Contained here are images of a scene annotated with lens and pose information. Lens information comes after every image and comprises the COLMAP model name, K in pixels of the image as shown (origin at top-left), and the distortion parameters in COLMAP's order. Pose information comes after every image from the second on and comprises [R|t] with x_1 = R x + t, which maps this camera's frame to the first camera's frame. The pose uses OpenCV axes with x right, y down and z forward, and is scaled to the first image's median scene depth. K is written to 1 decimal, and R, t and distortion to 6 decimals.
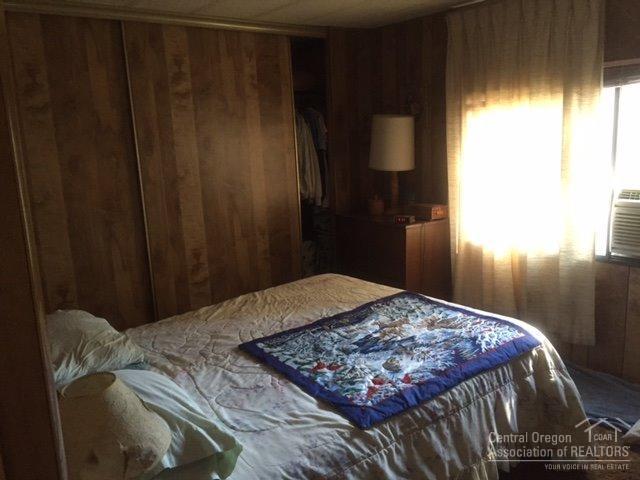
lens RADIAL K [[557.0, 0, 321.2], [0, 557.0, 239.1], [0, 0, 1]] dist [0.040496, -0.011297]
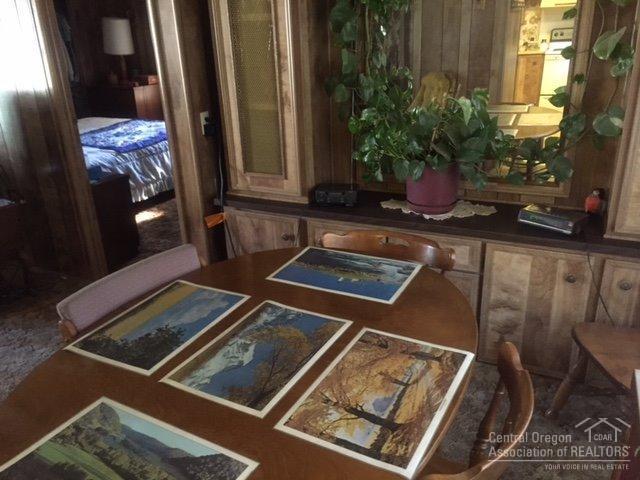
lens RADIAL K [[557.0, 0, 322.5], [0, 557.0, 237.2], [0, 0, 1]] dist [0.040496, -0.011297]
pose [[0.900142, -0.149488, 0.409142, -0.172547], [0.079861, 0.979984, 0.182356, 0.279343], [-0.428213, -0.131472, 0.894063, -1.489938]]
